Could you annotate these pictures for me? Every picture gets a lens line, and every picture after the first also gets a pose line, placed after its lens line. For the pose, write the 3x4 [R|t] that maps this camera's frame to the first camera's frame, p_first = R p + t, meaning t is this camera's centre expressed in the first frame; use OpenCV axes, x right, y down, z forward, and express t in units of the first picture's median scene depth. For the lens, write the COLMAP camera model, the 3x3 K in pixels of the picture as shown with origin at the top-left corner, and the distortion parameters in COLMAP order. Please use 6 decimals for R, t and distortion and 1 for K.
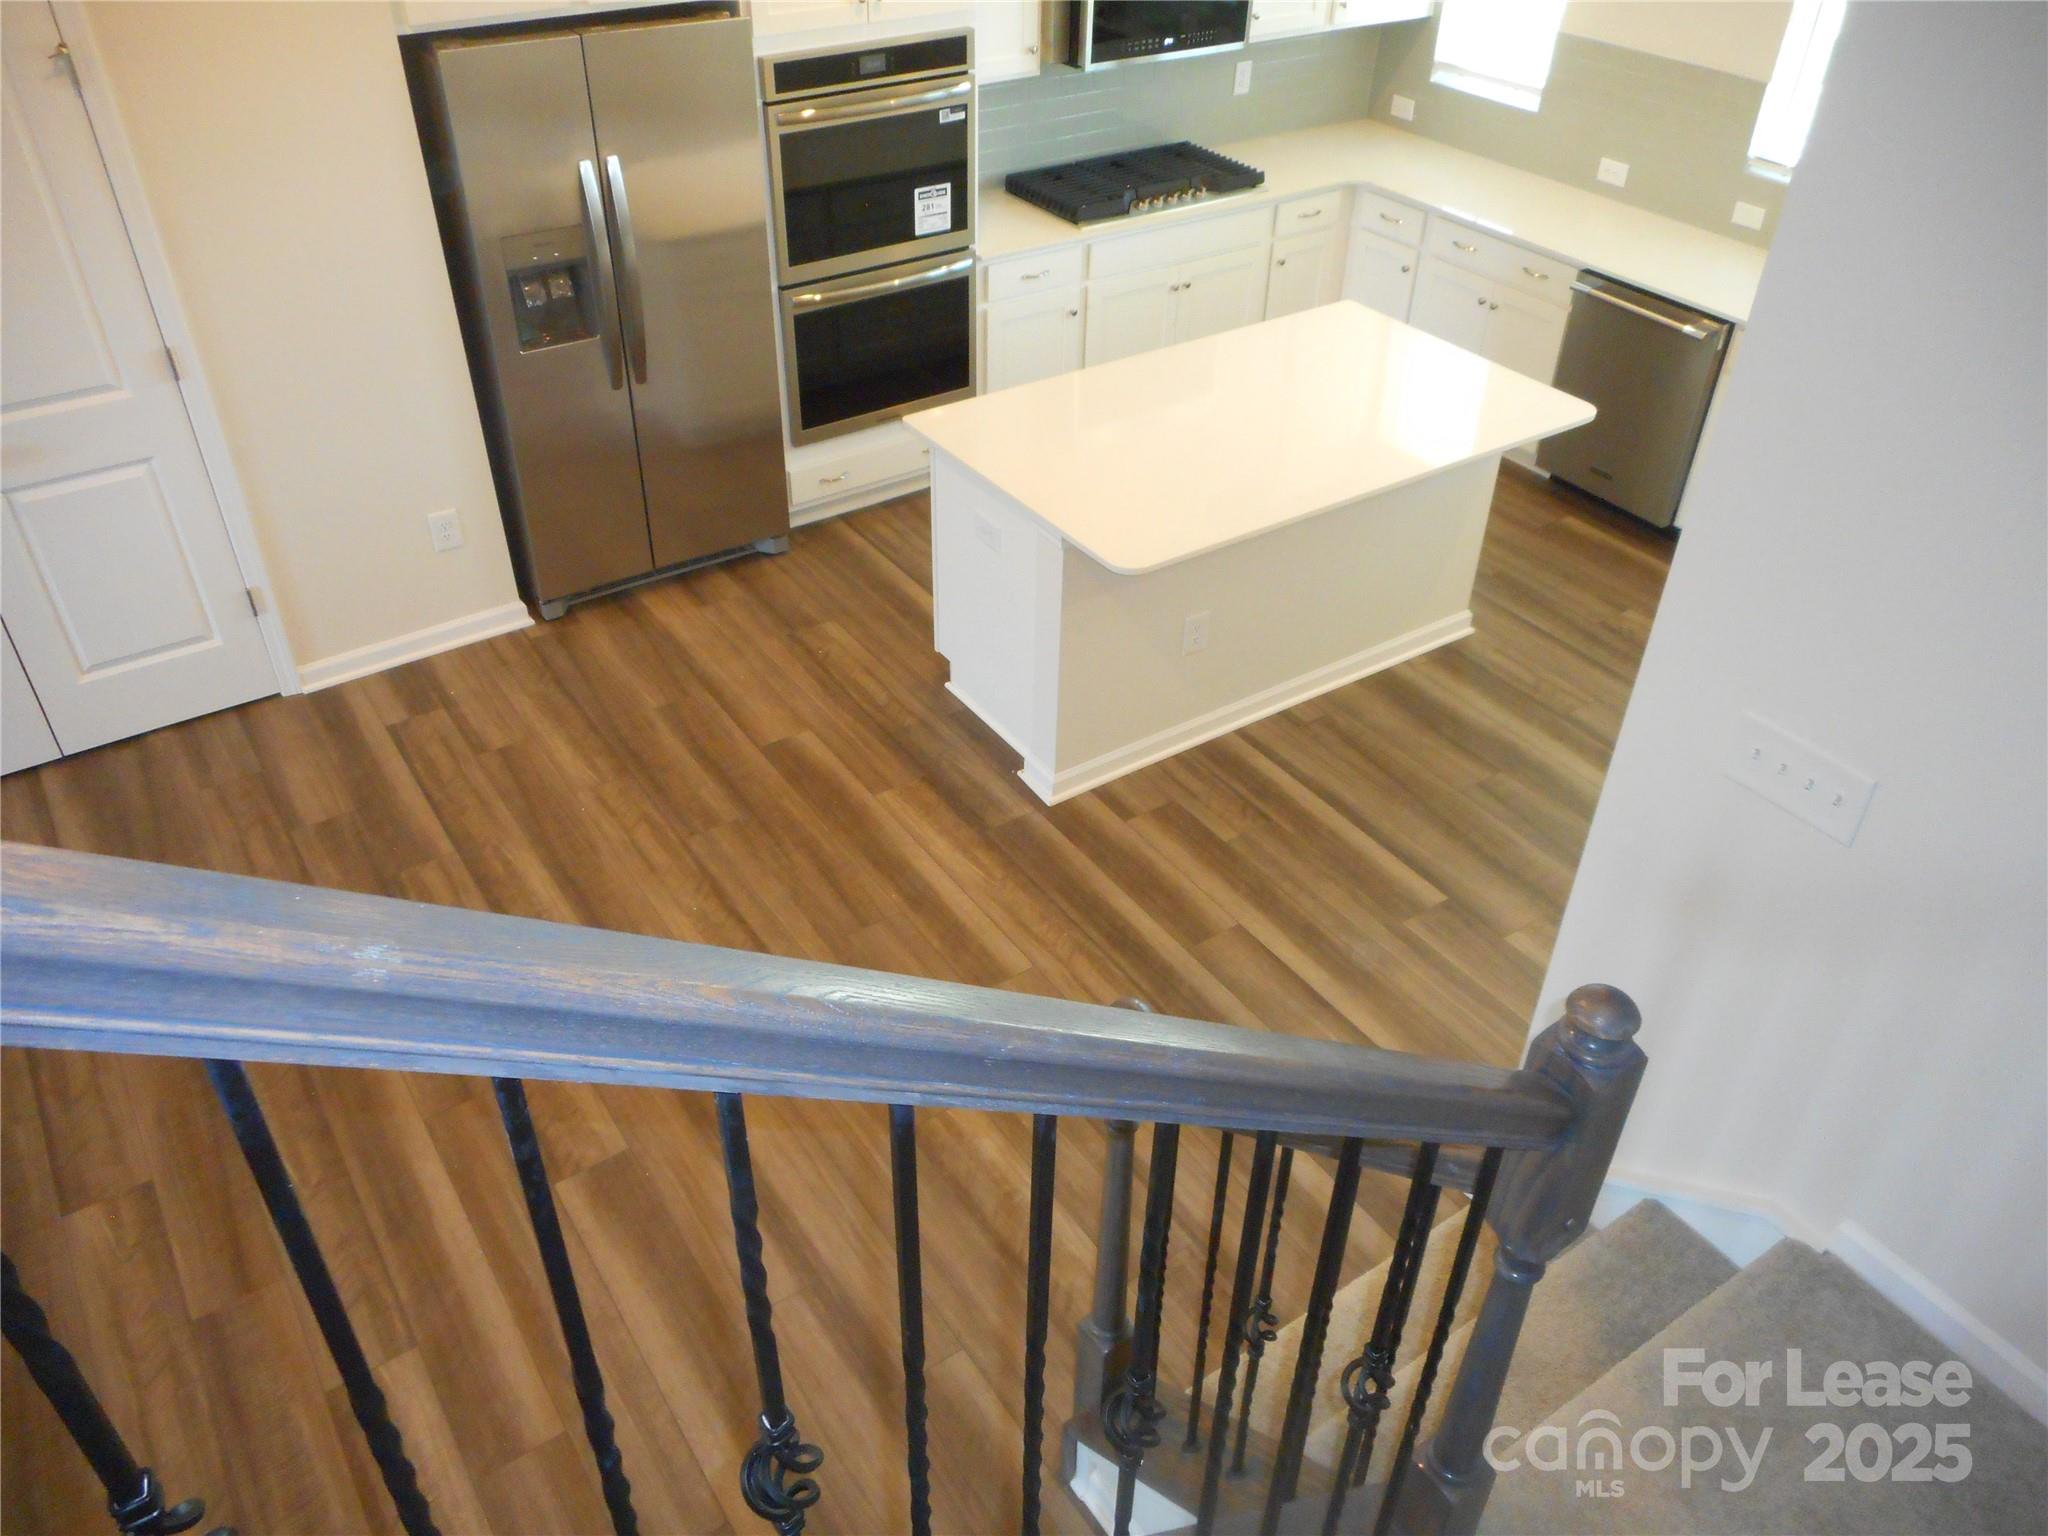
lens RADIAL K [[1562.9, 0, 1024.8], [0, 1562.9, 756.4], [0, 0, 1]] dist [0.013534, 0.017047]
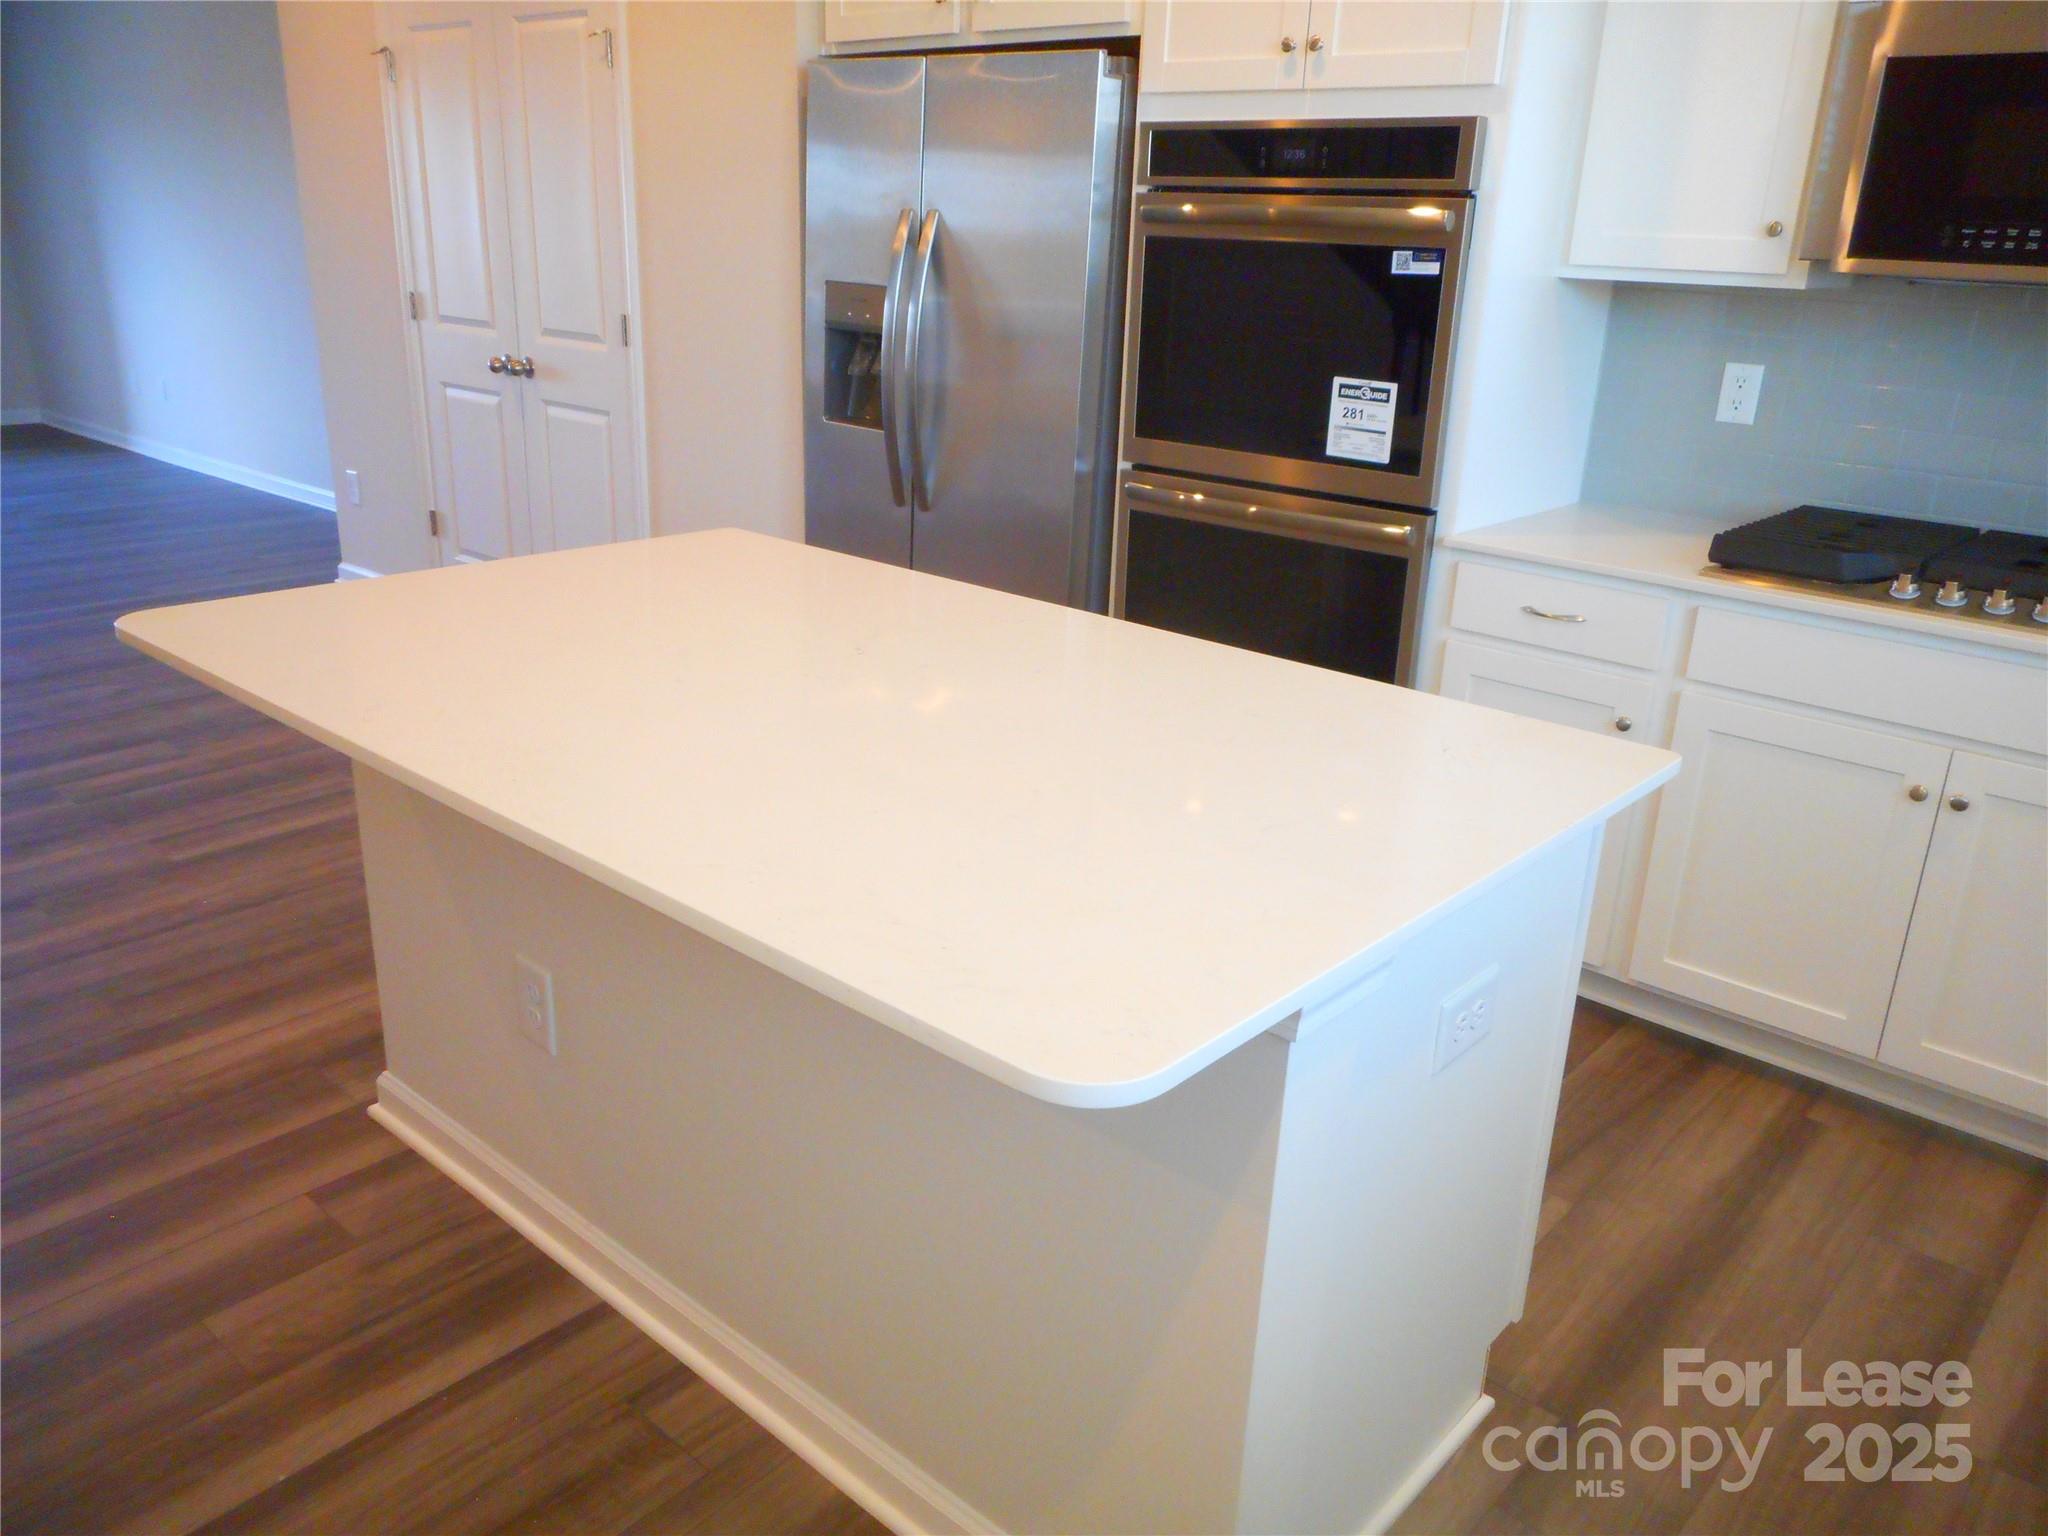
lens RADIAL K [[1562.9, 0, 1018.9], [0, 1562.9, 764.8], [0, 0, 1]] dist [0.013534, 0.017047]
pose [[0.254051, 0.326638, -0.910366, 0.482883], [-0.604790, 0.788180, 0.114022, -0.241599], [0.754776, 0.521613, 0.397786, 0.751101]]
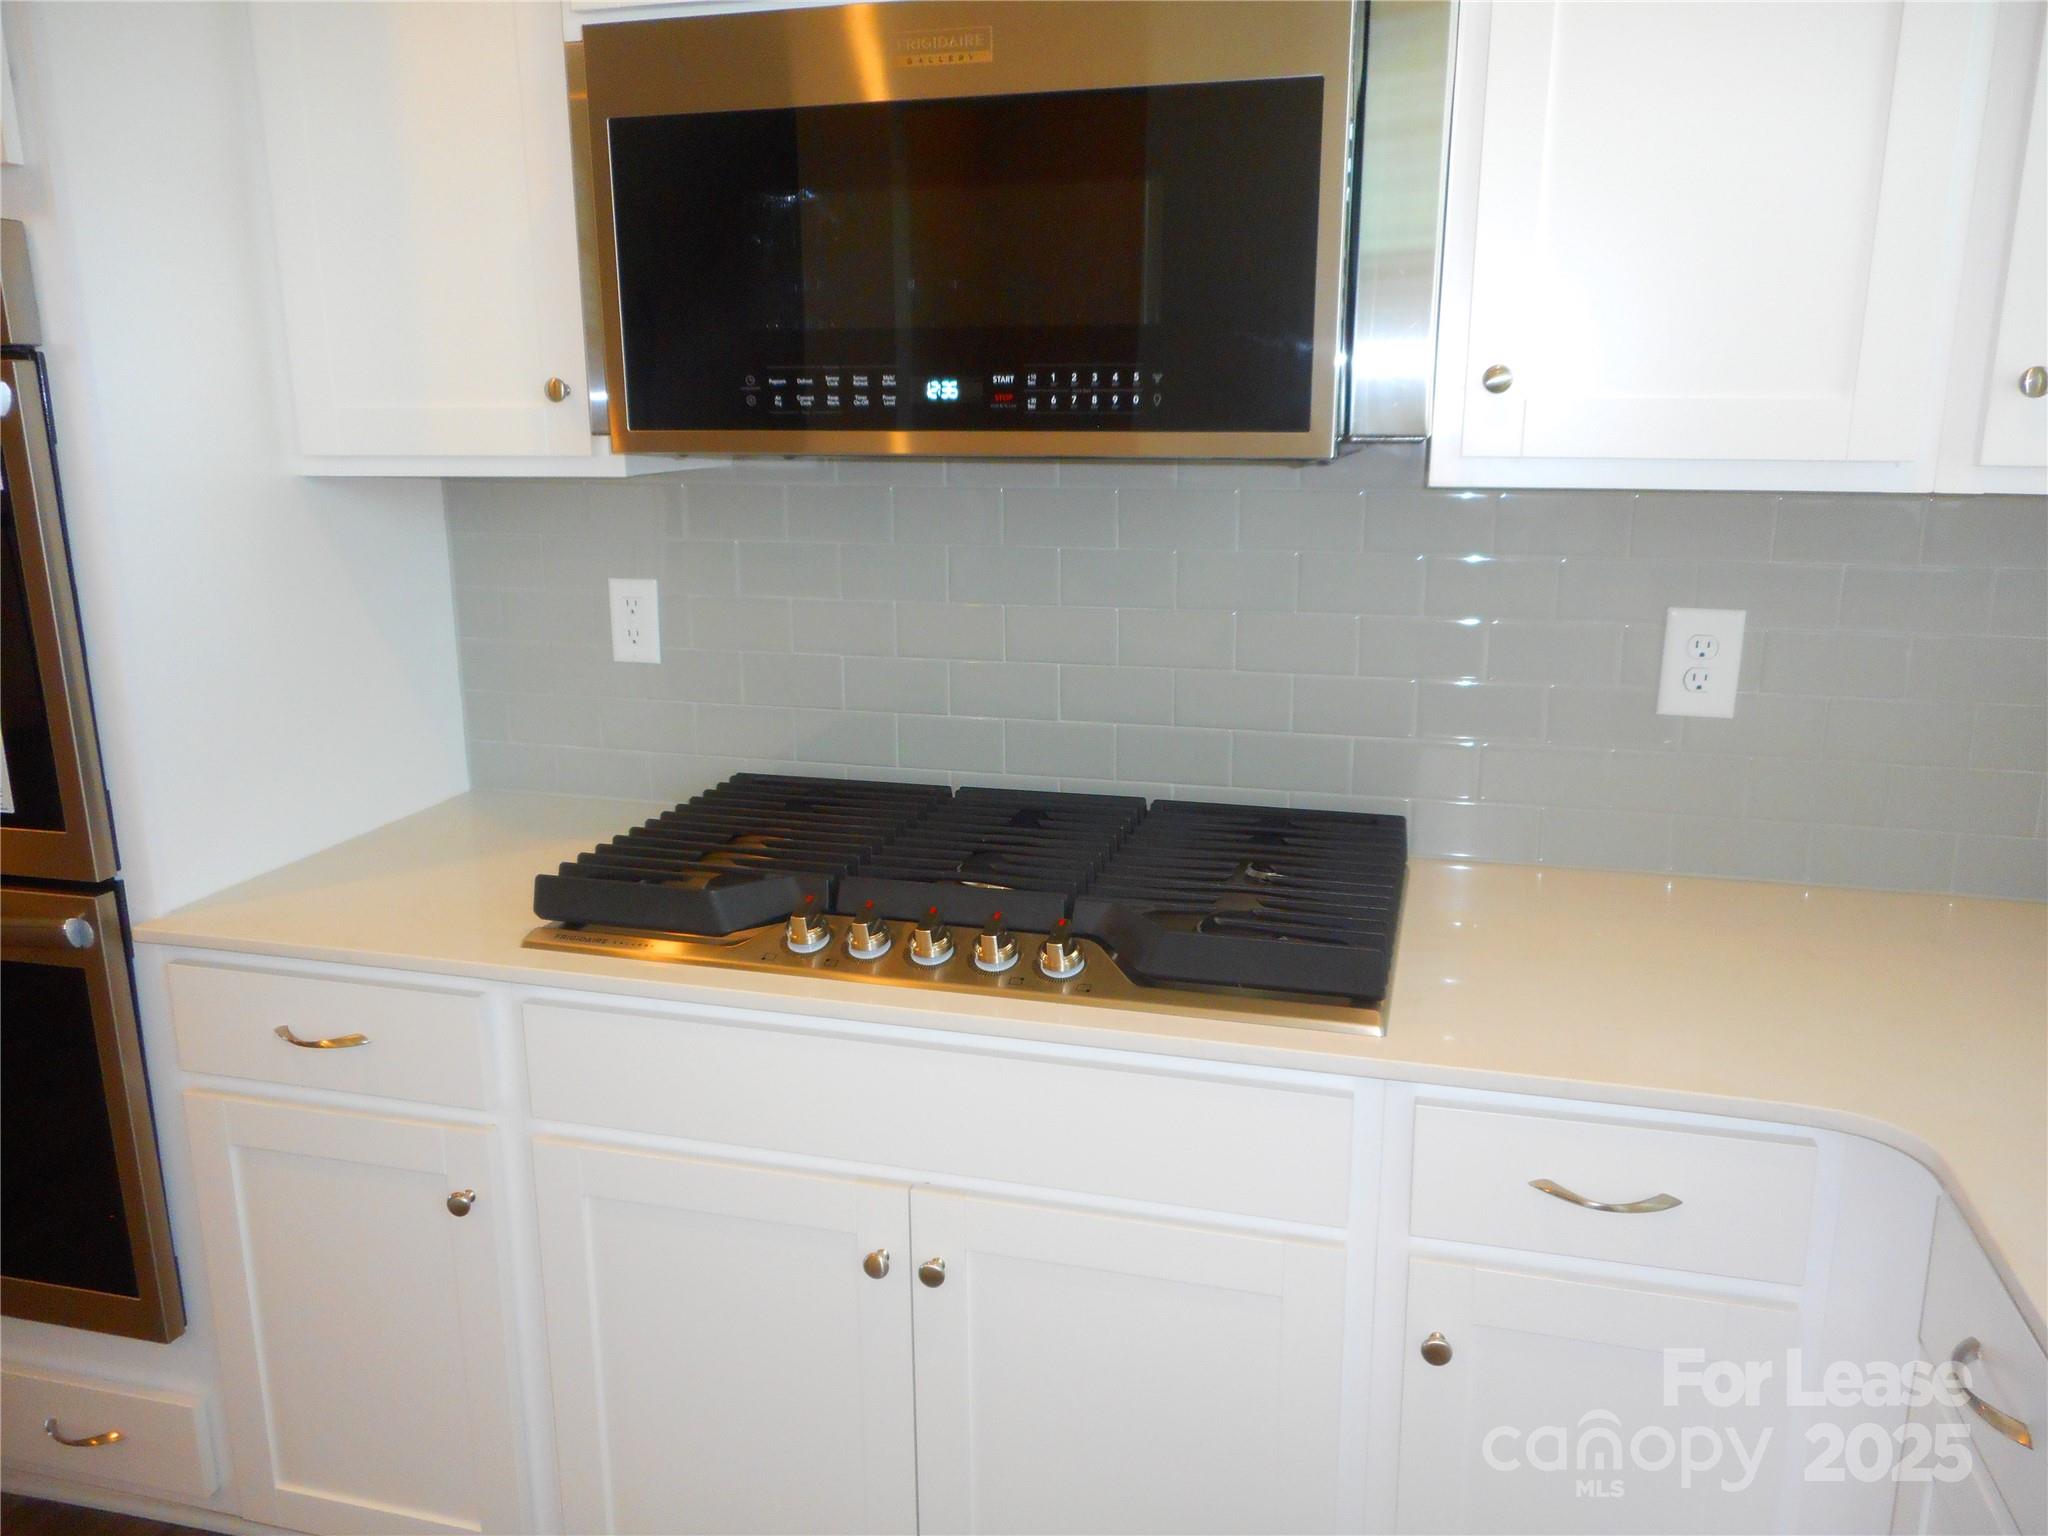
lens RADIAL K [[1562.9, 0, 1020.1], [0, 1562.9, 781.6], [0, 0, 1]] dist [0.013534, 0.017047]
pose [[0.651052, 0.170177, -0.739710, 0.338221], [-0.439511, 0.879064, -0.184596, -0.383988], [0.618839, 0.445293, 0.647111, 0.940111]]
